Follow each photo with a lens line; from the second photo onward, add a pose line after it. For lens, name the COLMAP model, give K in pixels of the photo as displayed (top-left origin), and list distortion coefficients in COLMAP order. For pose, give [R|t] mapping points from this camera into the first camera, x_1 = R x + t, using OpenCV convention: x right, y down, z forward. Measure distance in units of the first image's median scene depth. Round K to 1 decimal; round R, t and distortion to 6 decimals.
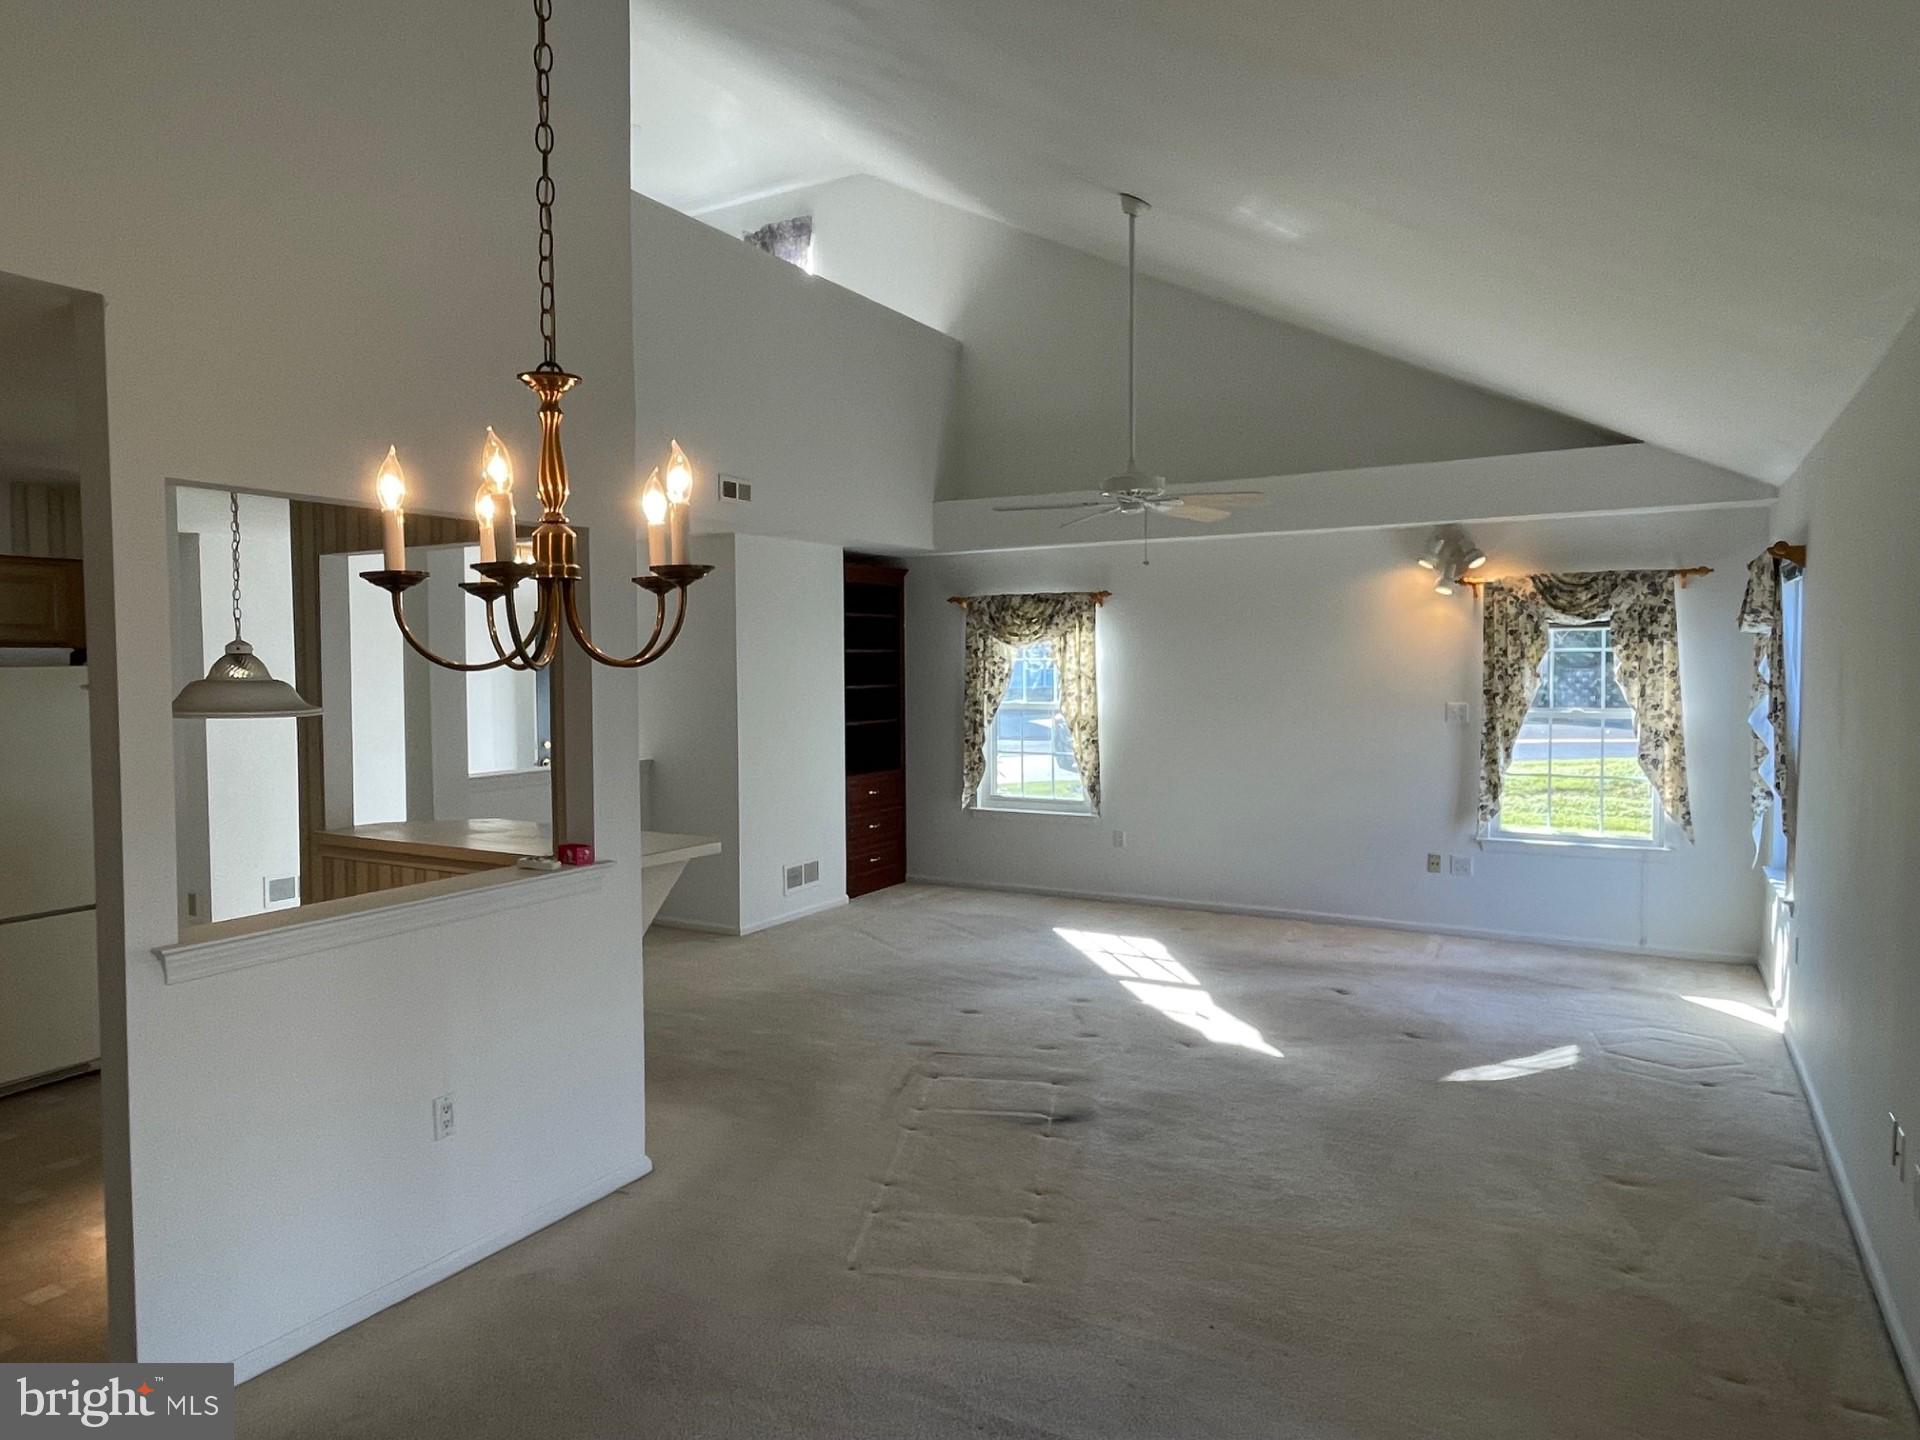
lens RADIAL K [[1221.4, 0, 960.0], [0, 1221.4, 720.0], [0, 0, 1]] dist [-0.000239, -0.000169]
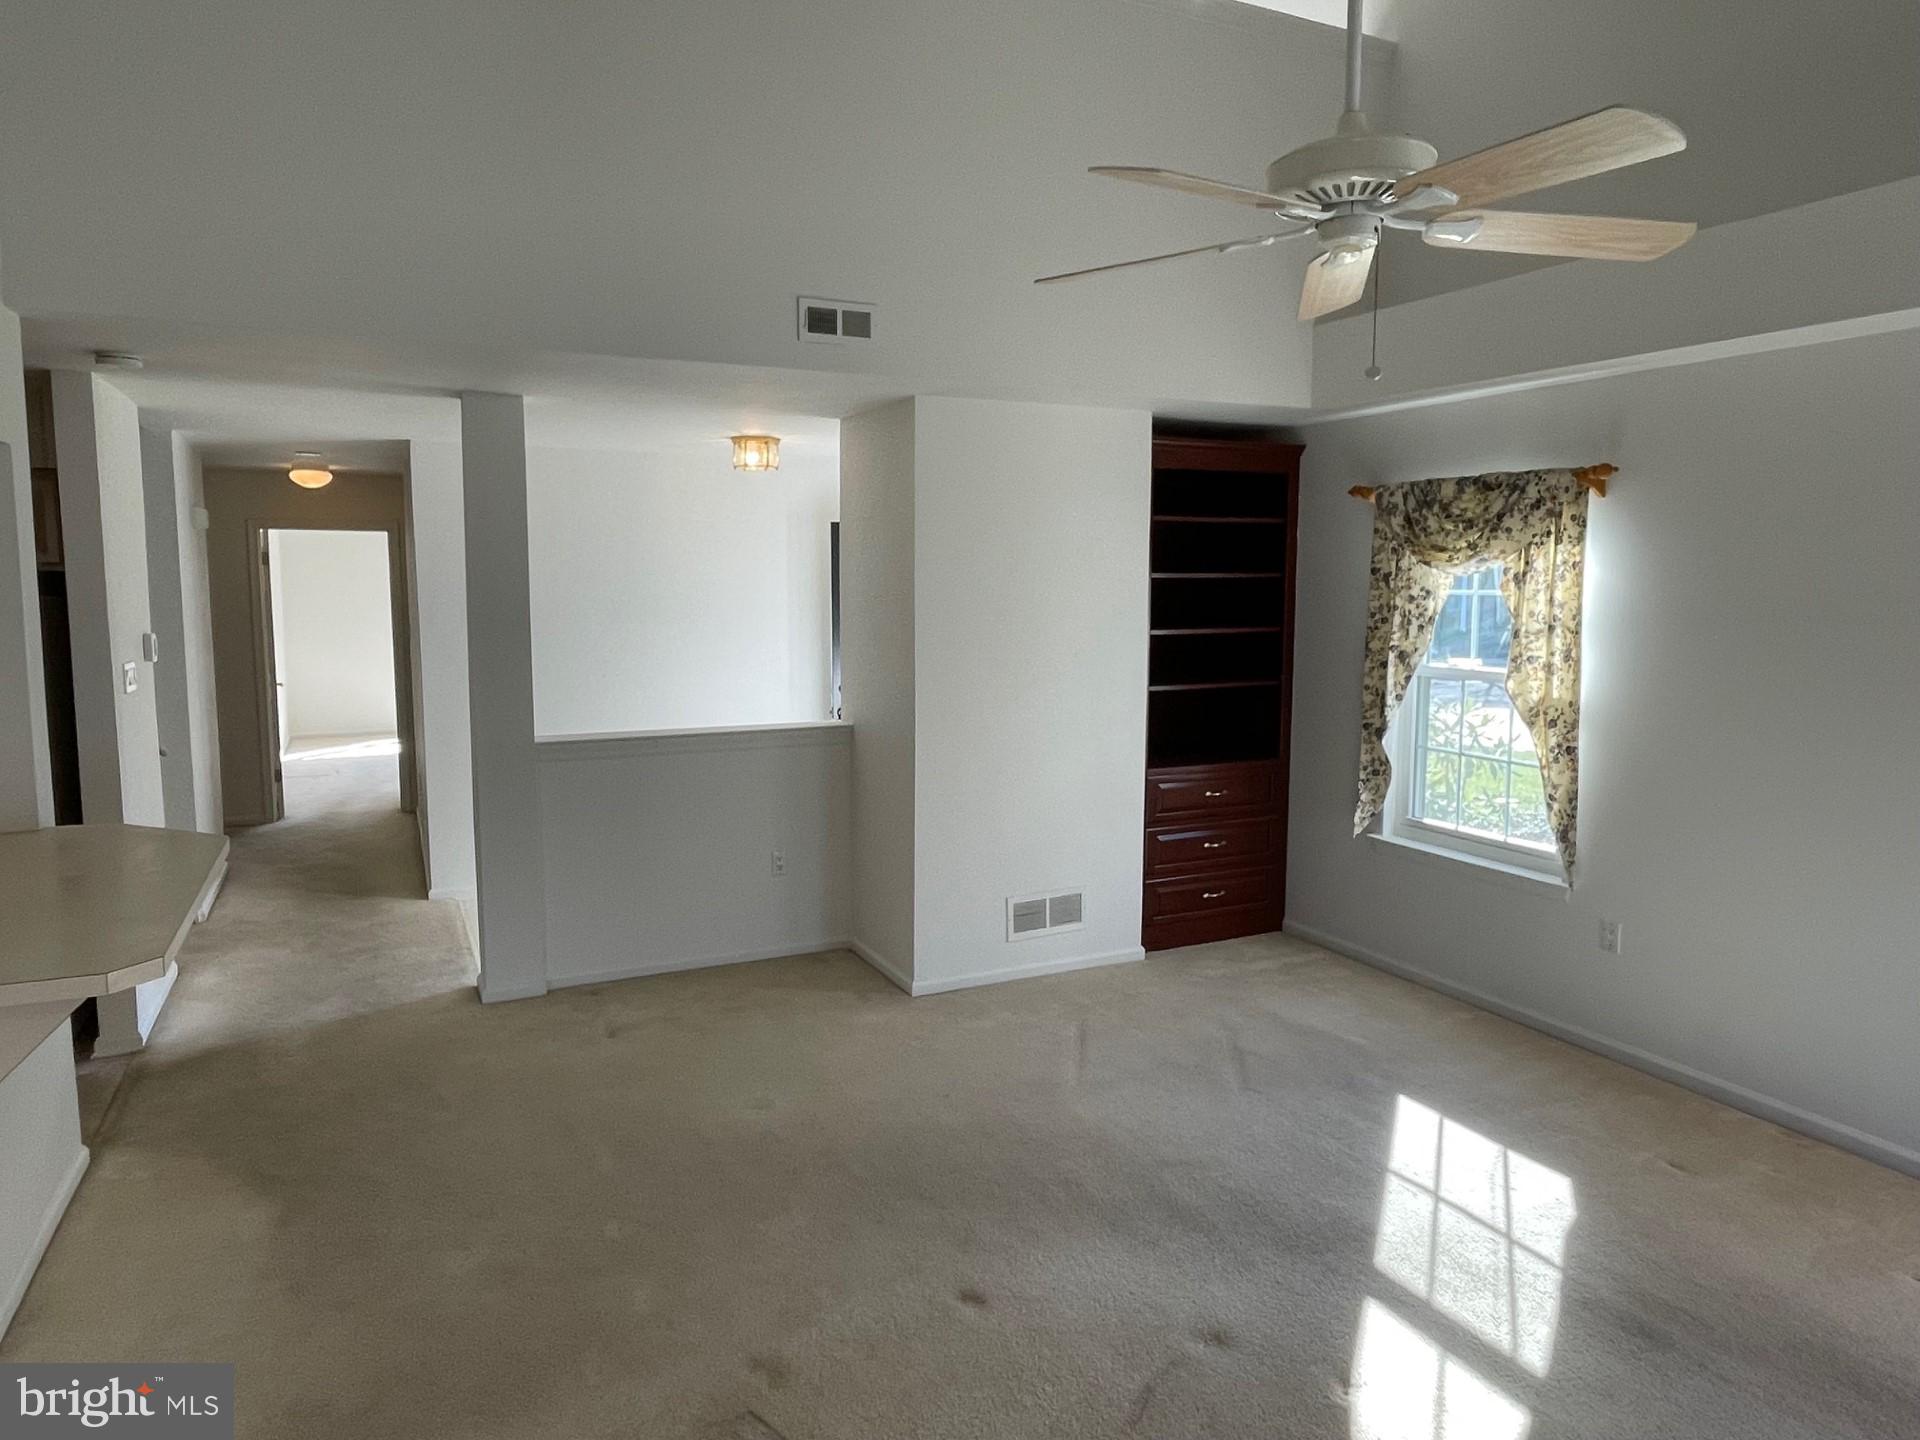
lens RADIAL K [[1223.9, 0, 951.6], [0, 1223.9, 705.6], [0, 0, 1]] dist [0.003510, 0.001998]
pose [[0.822179, 0.069870, -0.564925, 0.188103], [-0.036215, 0.996848, 0.070585, -0.029691], [0.568076, -0.037575, 0.822118, 0.403987]]
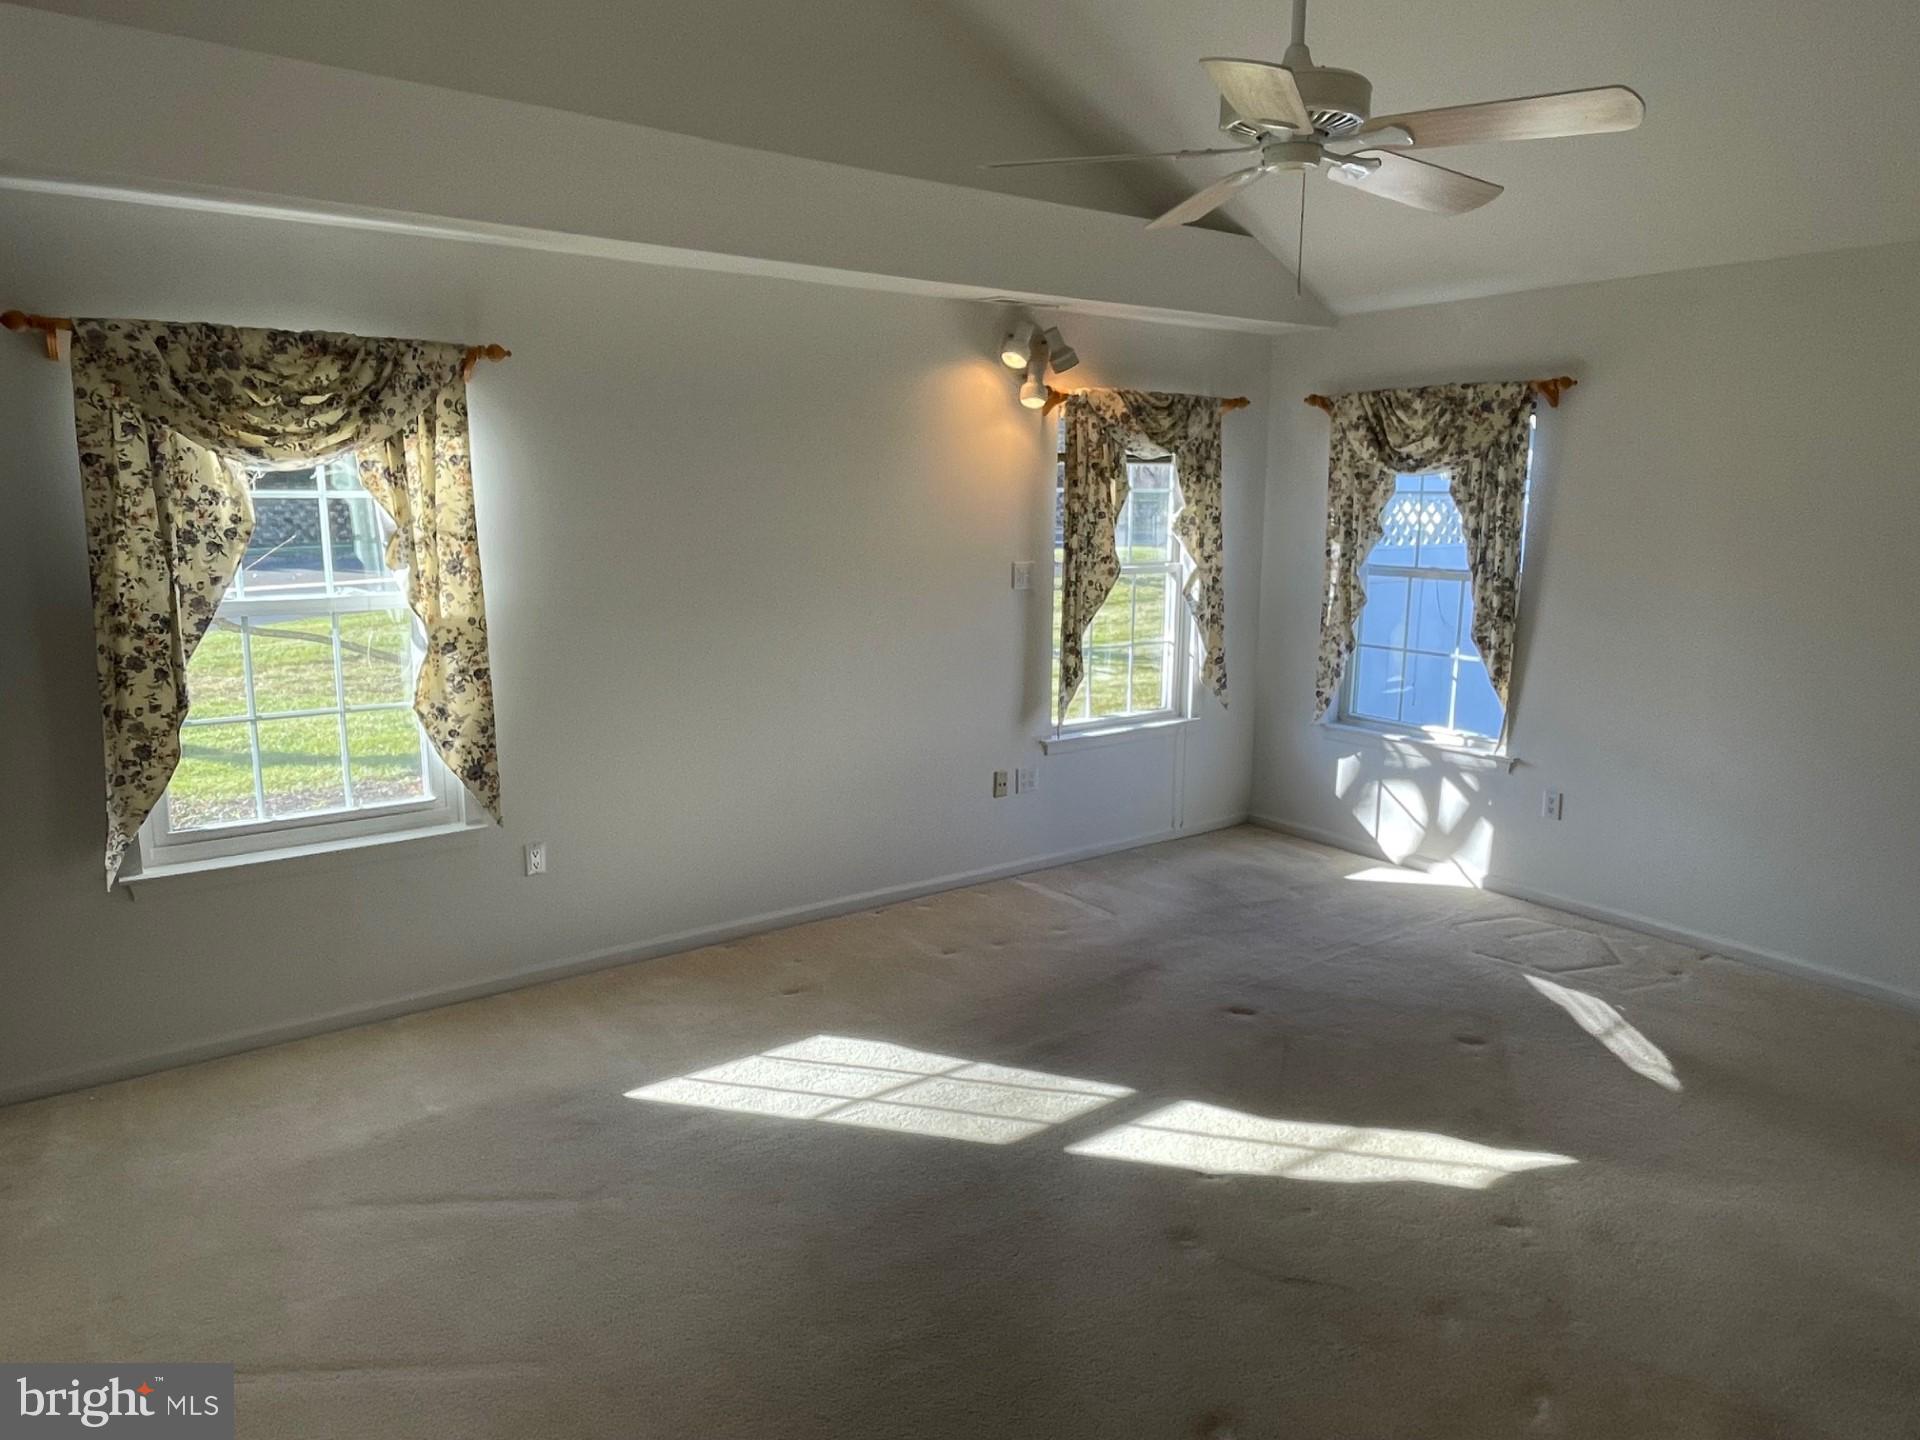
lens RADIAL K [[1223.9, 0, 951.6], [0, 1223.9, 705.6], [0, 0, 1]] dist [0.003510, 0.001998]
pose [[0.413572, -0.147510, 0.898443, -0.239135], [0.034604, 0.988622, 0.146387, -0.032591], [-0.909814, -0.029452, 0.413971, 0.636228]]
